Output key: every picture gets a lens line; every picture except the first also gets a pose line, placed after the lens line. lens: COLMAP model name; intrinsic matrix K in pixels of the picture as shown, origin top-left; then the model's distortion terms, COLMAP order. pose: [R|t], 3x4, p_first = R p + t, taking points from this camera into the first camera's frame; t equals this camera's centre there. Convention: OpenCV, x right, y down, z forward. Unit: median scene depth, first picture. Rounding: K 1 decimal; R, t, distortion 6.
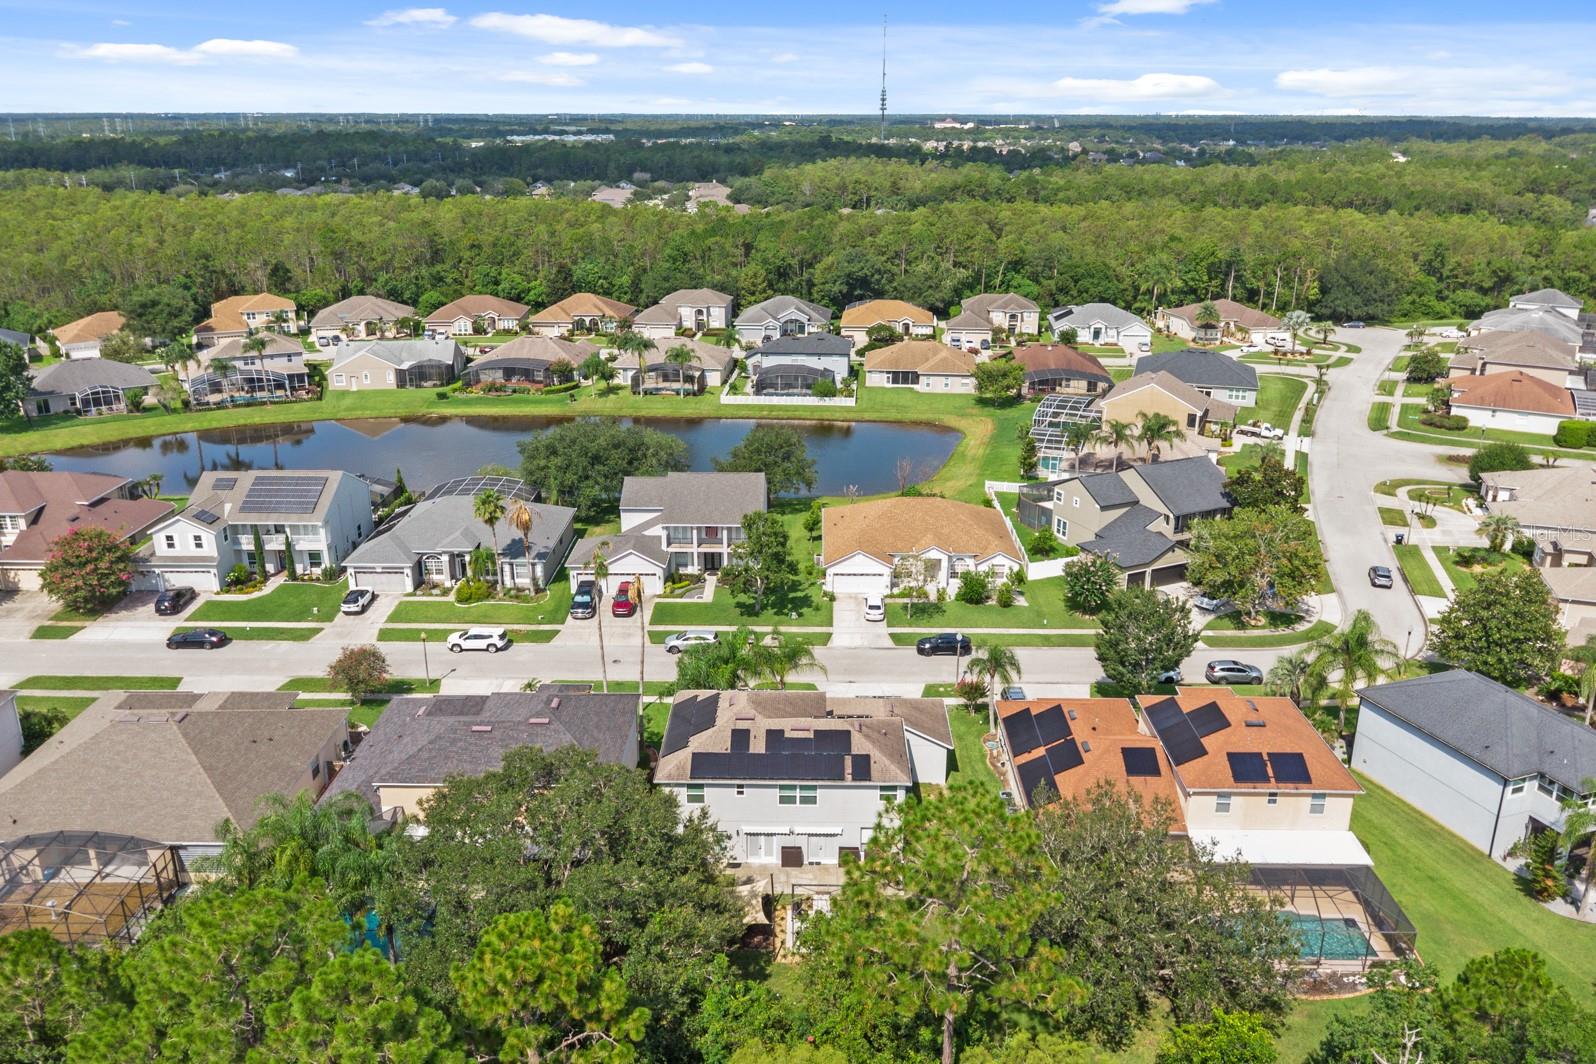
lens RADIAL K [[1167.0, 0, 798.9], [0, 1167.0, 533.2], [0, 0, 1]] dist [0.012843, -0.002783]
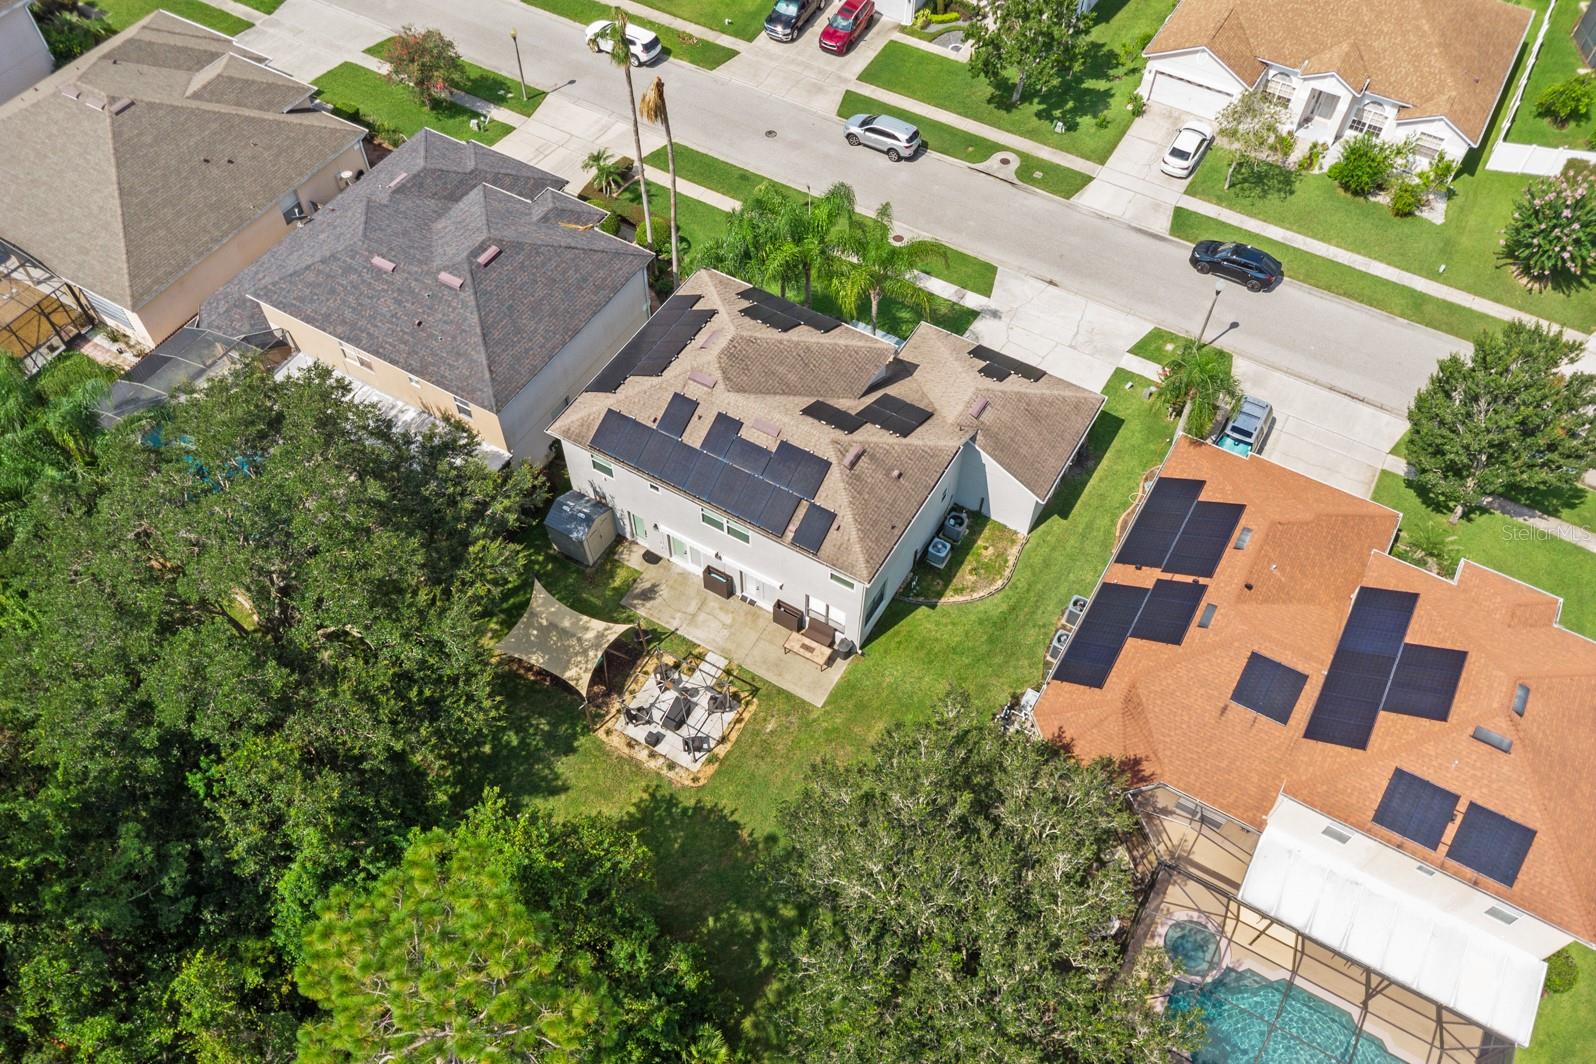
lens RADIAL K [[1167.0, 0, 810.9], [0, 1167.0, 566.6], [0, 0, 1]] dist [0.012843, -0.002783]
pose [[0.872463, 0.407837, -0.269216, 0.152840], [-0.173777, 0.773823, 0.609098, -0.115563], [0.456738, -0.484631, 0.746004, 0.329732]]
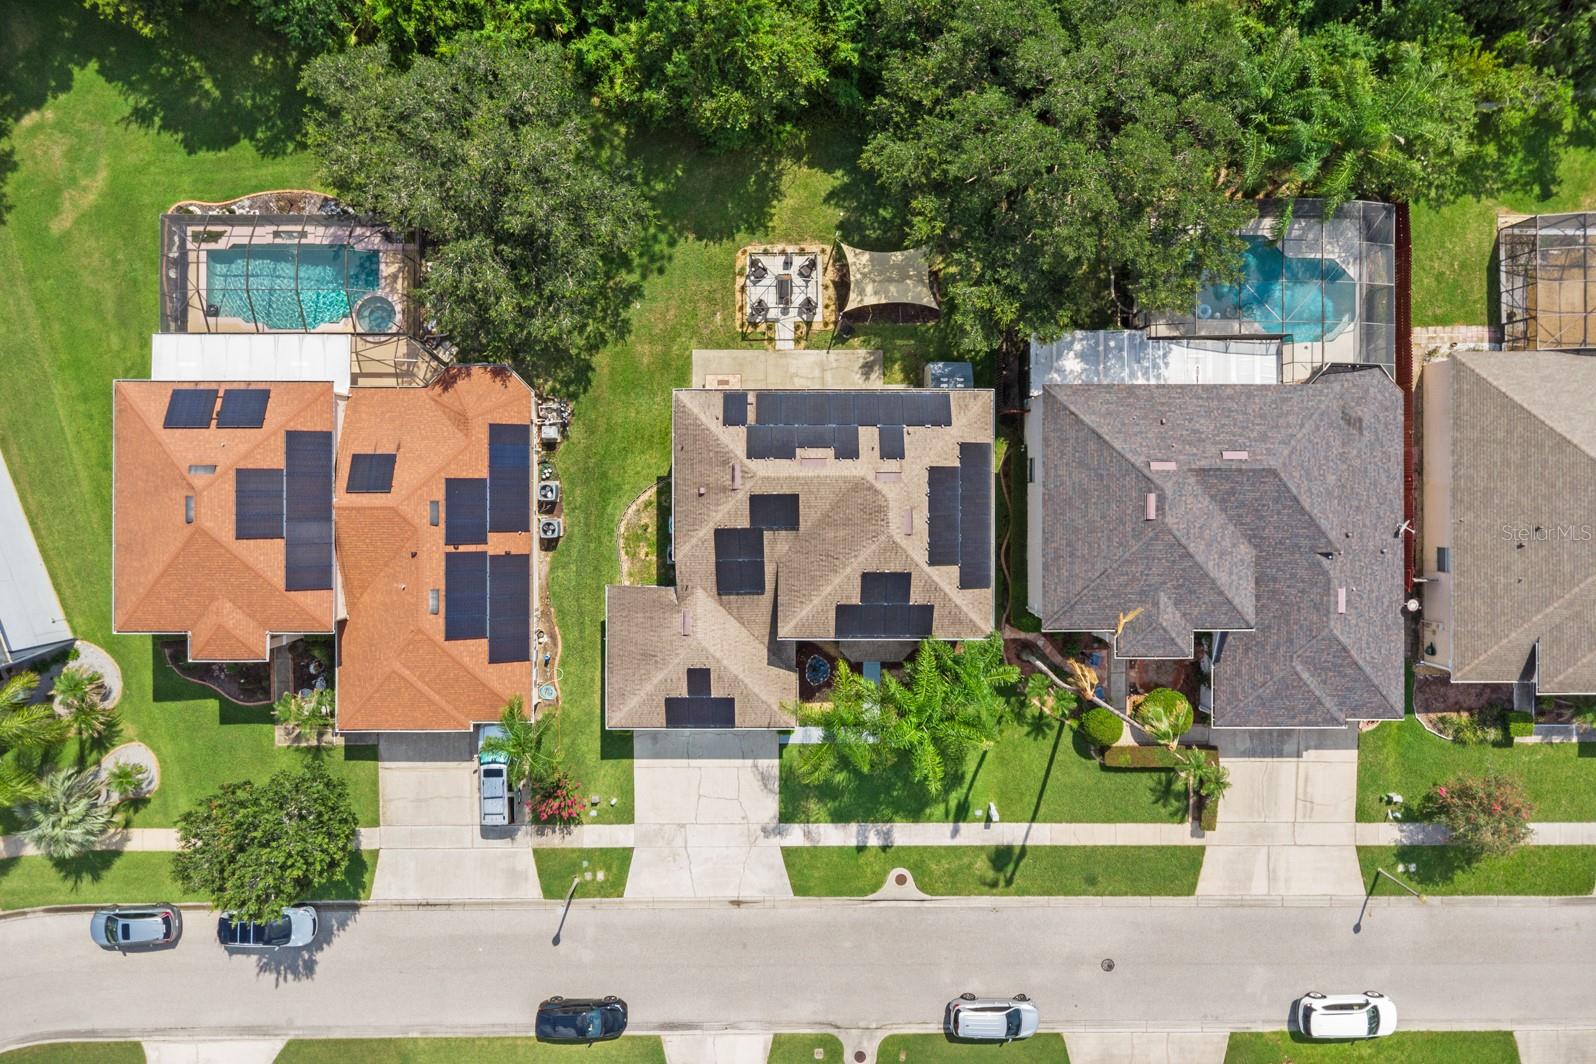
lens RADIAL K [[1167.0, 0, 802.1], [0, 1167.0, 536.6], [0, 0, 1]] dist [0.012843, -0.002783]
pose [[-0.999777, 0.014015, -0.015779, 0.014237], [-0.019668, -0.347603, 0.937435, -0.372433], [0.007653, 0.937537, 0.347802, 0.525314]]
